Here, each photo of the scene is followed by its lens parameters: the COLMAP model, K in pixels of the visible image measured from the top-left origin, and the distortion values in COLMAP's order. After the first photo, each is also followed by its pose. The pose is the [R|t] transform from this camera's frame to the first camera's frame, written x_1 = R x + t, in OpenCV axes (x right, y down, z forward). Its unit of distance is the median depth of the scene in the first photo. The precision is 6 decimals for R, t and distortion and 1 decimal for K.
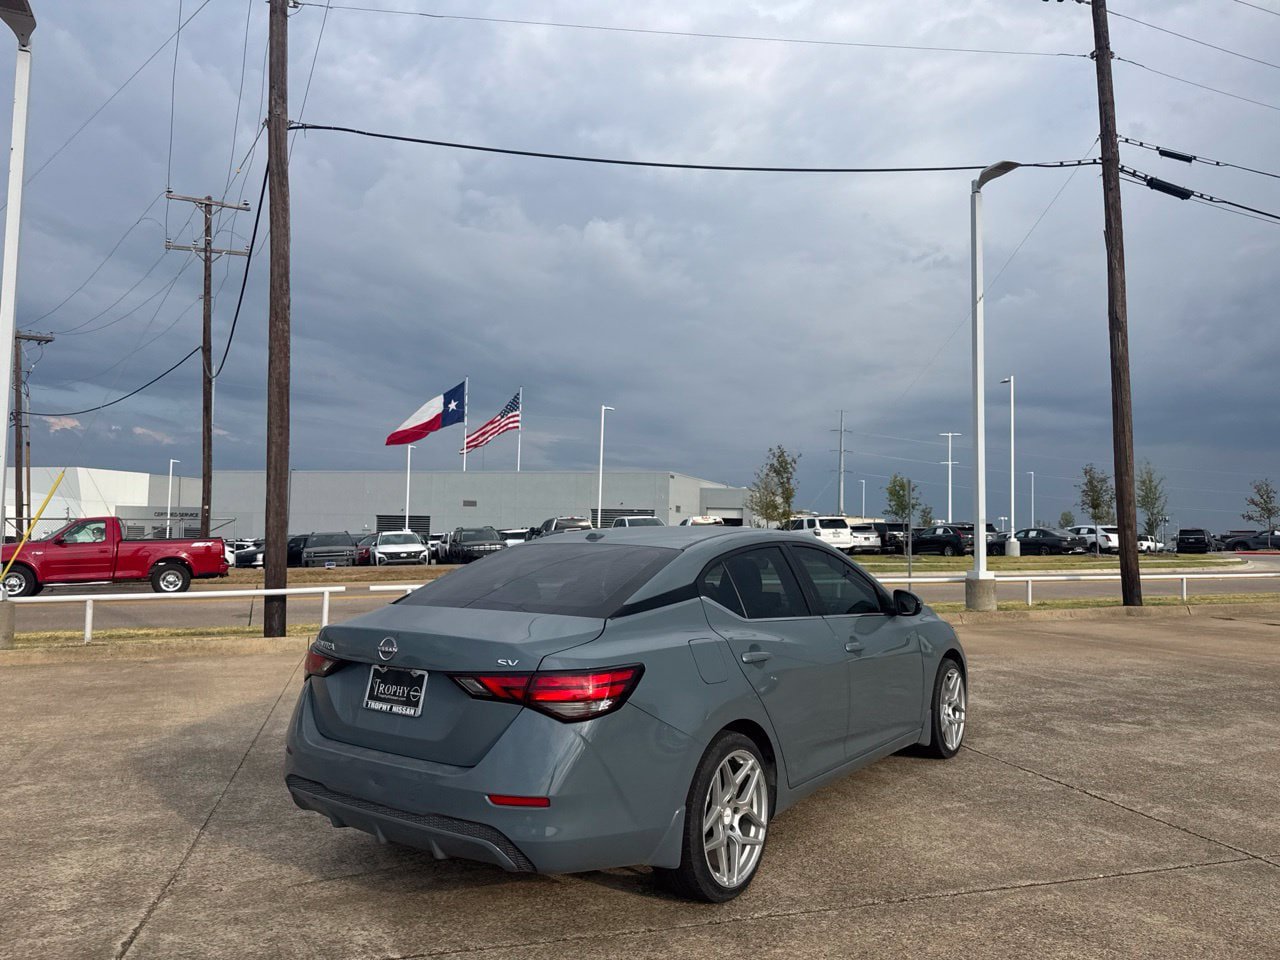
lens RADIAL K [[894.1, 0, 633.5], [0, 894.1, 486.9], [0, 0, 1]] dist [0.091180, -0.132009]
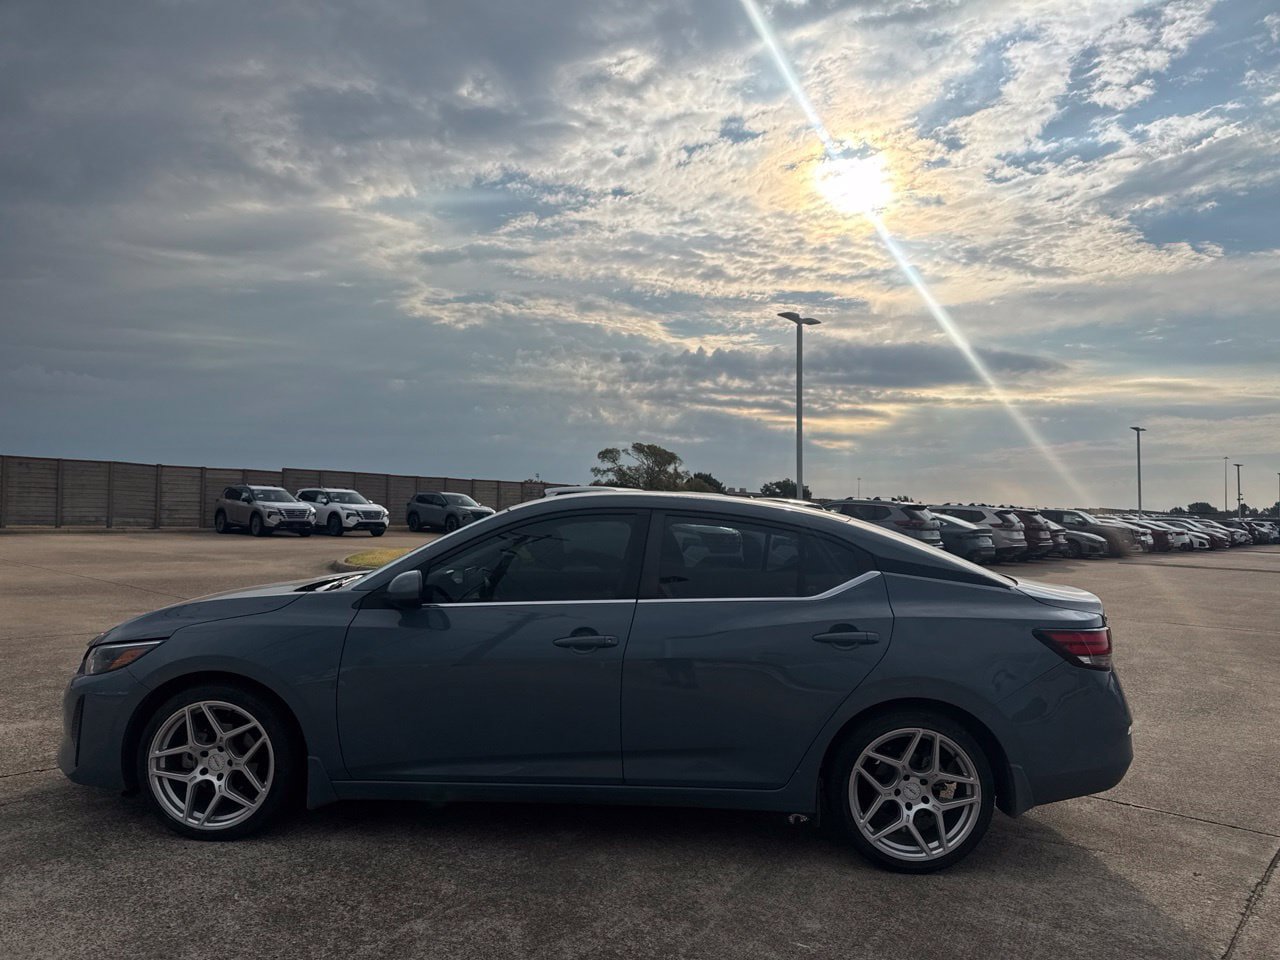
lens RADIAL K [[901.9, 0, 634.1], [0, 901.9, 499.9], [0, 0, 1]] dist [0.032498, -0.042085]
pose [[-0.561248, -0.013849, 0.827532, -0.230887], [-0.073113, 0.996781, -0.032904, 0.028877], [-0.824412, -0.078970, -0.560454, 0.522082]]
